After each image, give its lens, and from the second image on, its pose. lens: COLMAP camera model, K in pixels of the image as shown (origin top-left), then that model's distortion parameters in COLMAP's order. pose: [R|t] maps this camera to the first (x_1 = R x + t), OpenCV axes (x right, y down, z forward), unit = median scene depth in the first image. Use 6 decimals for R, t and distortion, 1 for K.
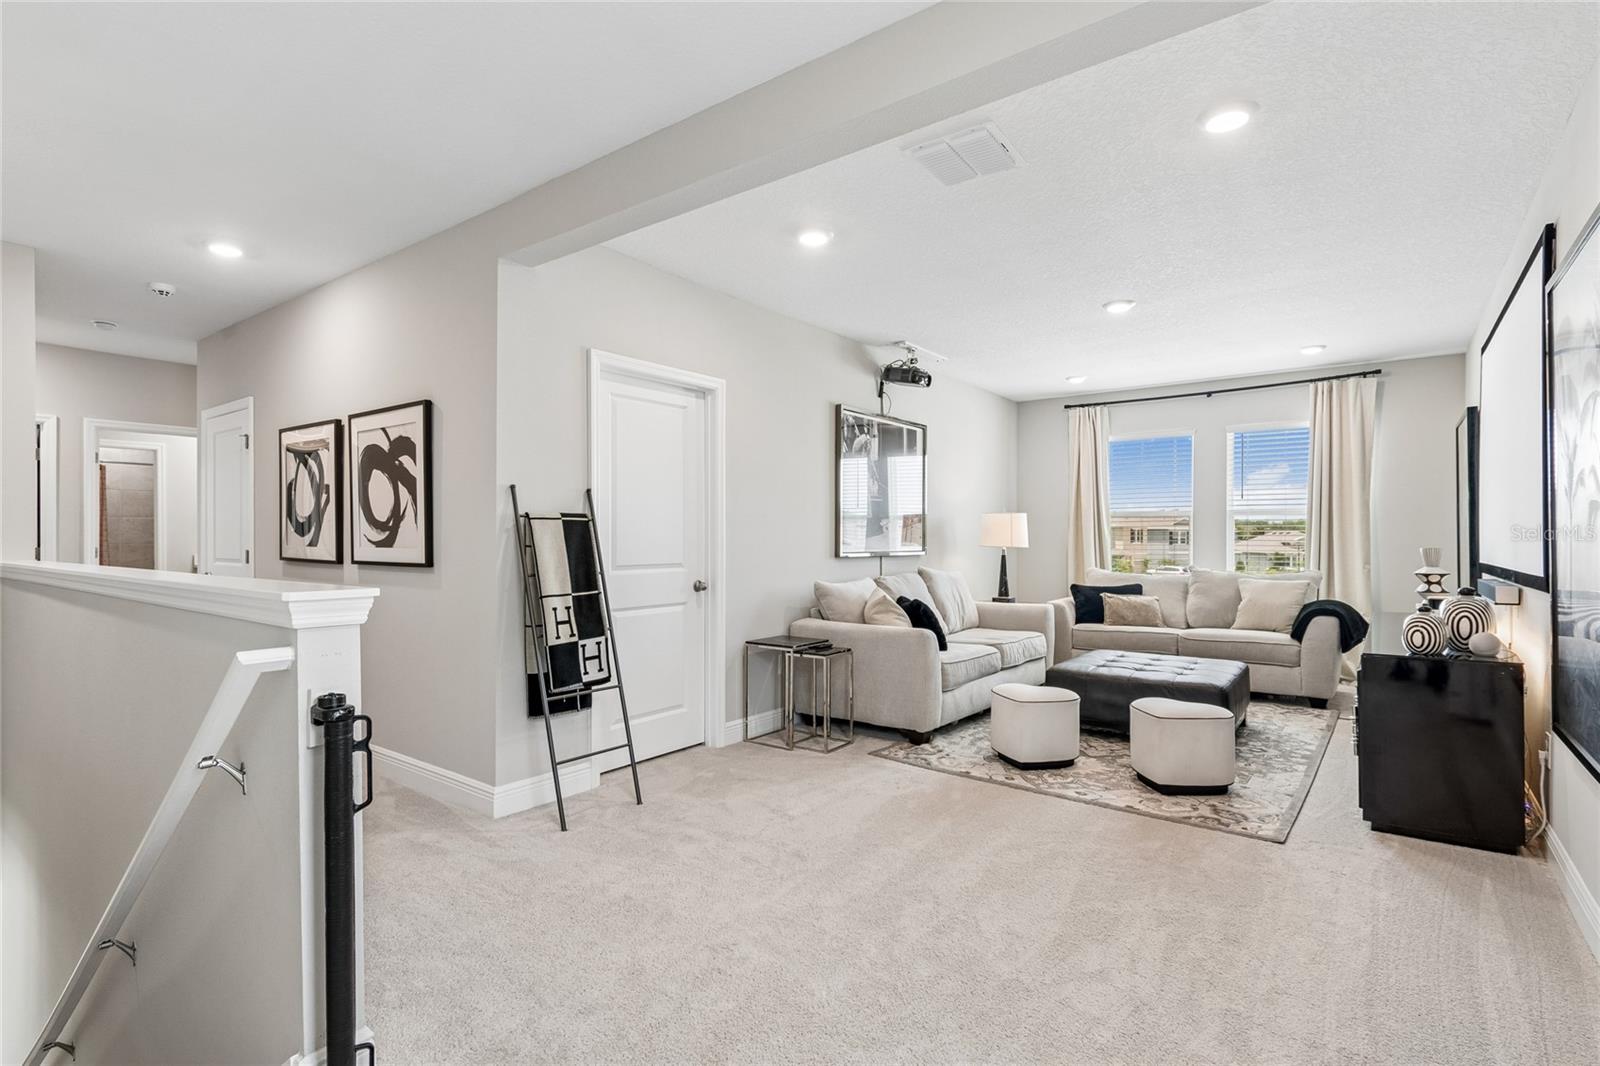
lens RADIAL K [[775.7, 0, 804.1], [0, 775.7, 543.2], [0, 0, 1]] dist [0.001369, -0.000577]
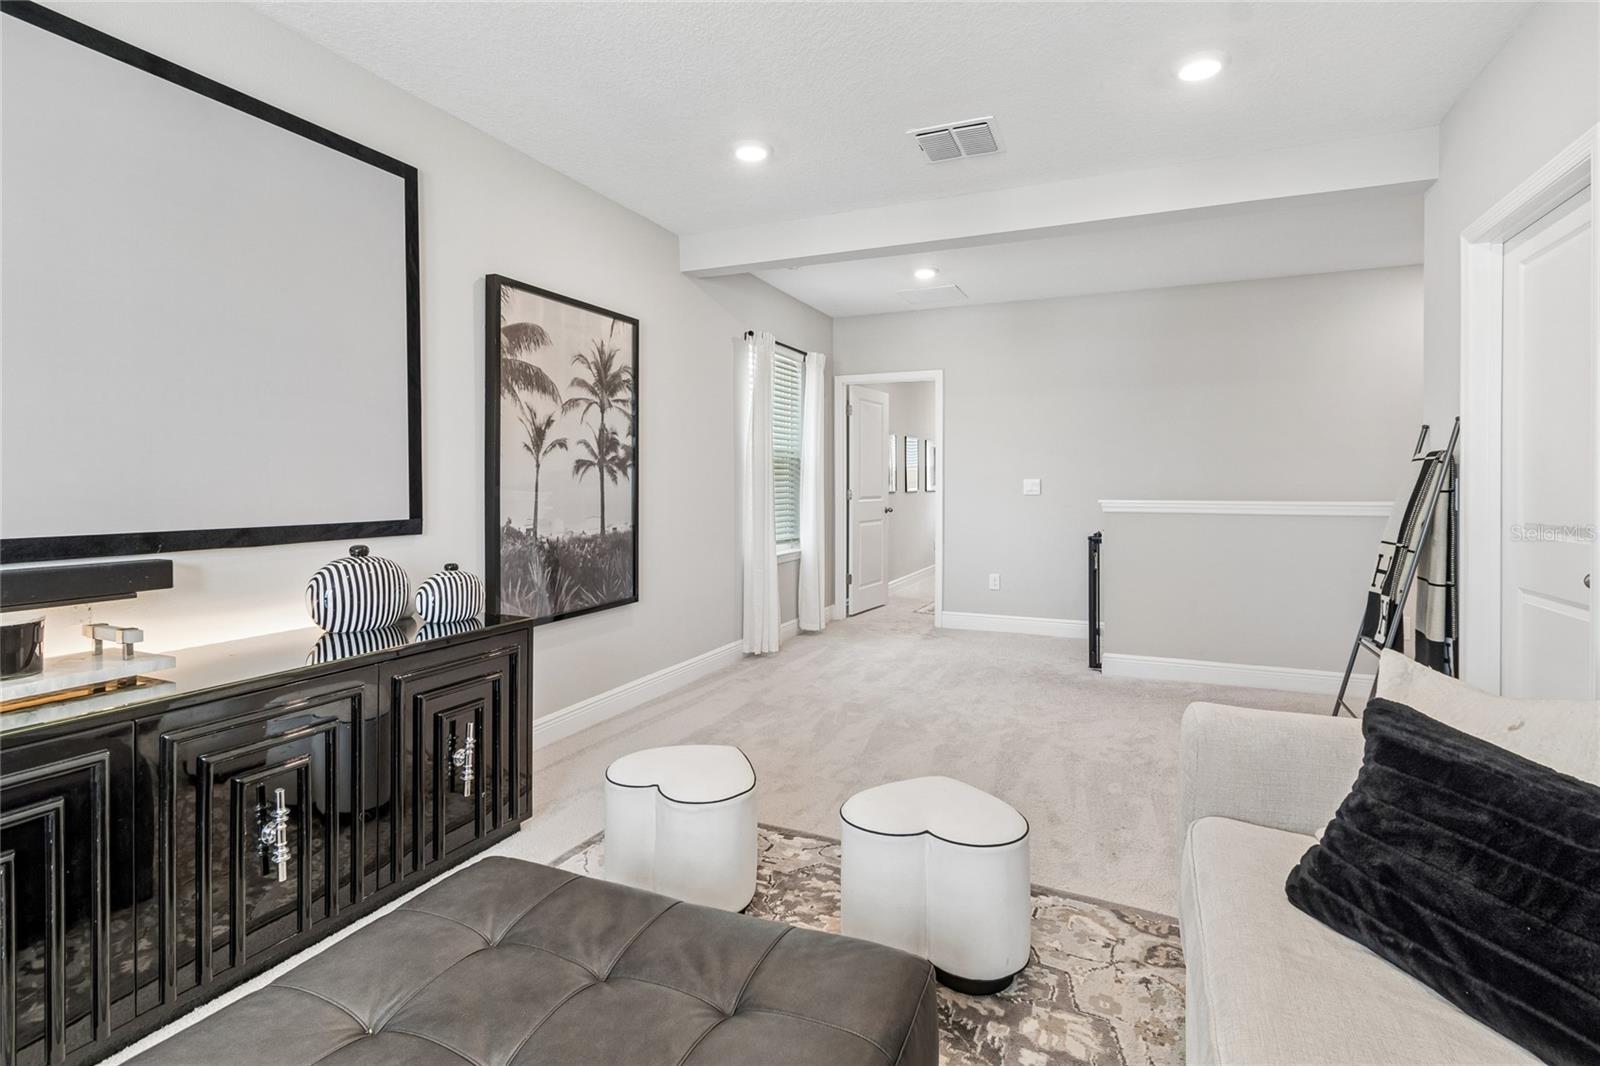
lens RADIAL K [[781.5, 0, 800.4], [0, 781.5, 502.3], [0, 0, 1]] dist [0.005222, 0.000529]
pose [[-0.972060, 0.004116, -0.234696, 0.466695], [-0.003163, 0.999526, 0.030628, -0.006415], [0.234710, 0.030515, -0.971586, 1.381567]]
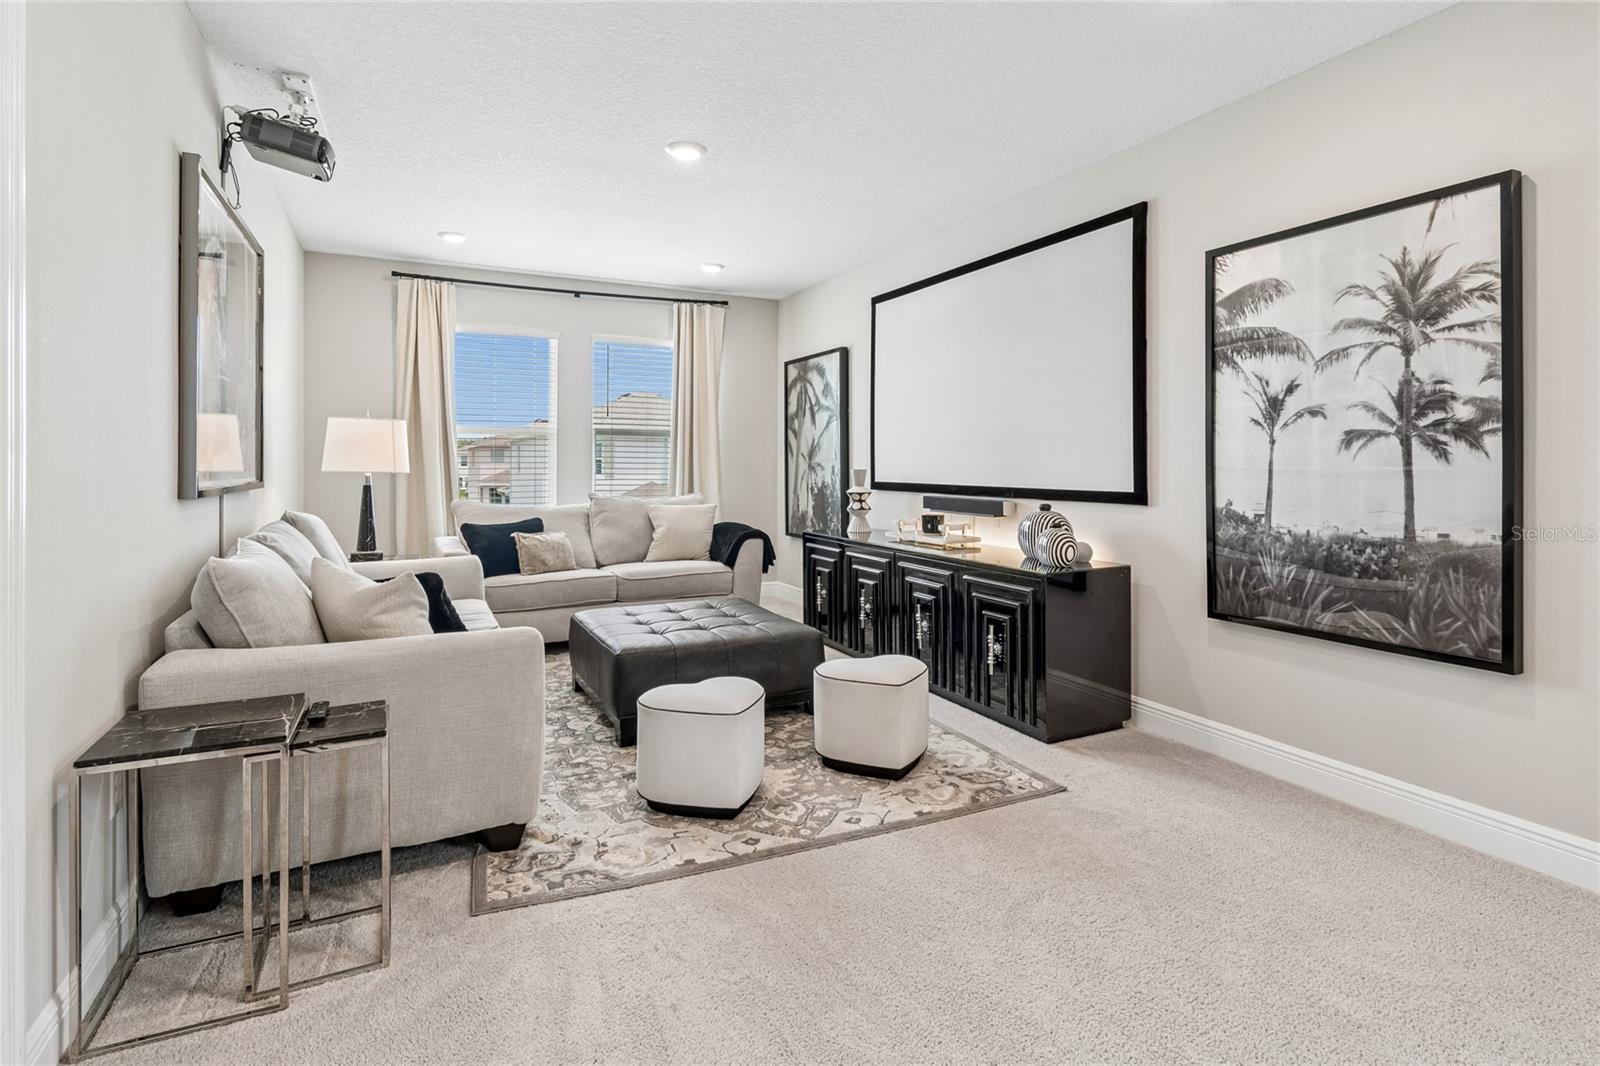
lens RADIAL K [[793.6, 0, 802.4], [0, 793.6, 468.7], [0, 0, 1]] dist [0.002451, 0.000134]
pose [[0.444550, -0.005174, 0.895739, -0.256854], [0.003739, 0.999985, 0.003921, 0.000709], [-0.895746, 0.001606, 0.444563, 0.606218]]
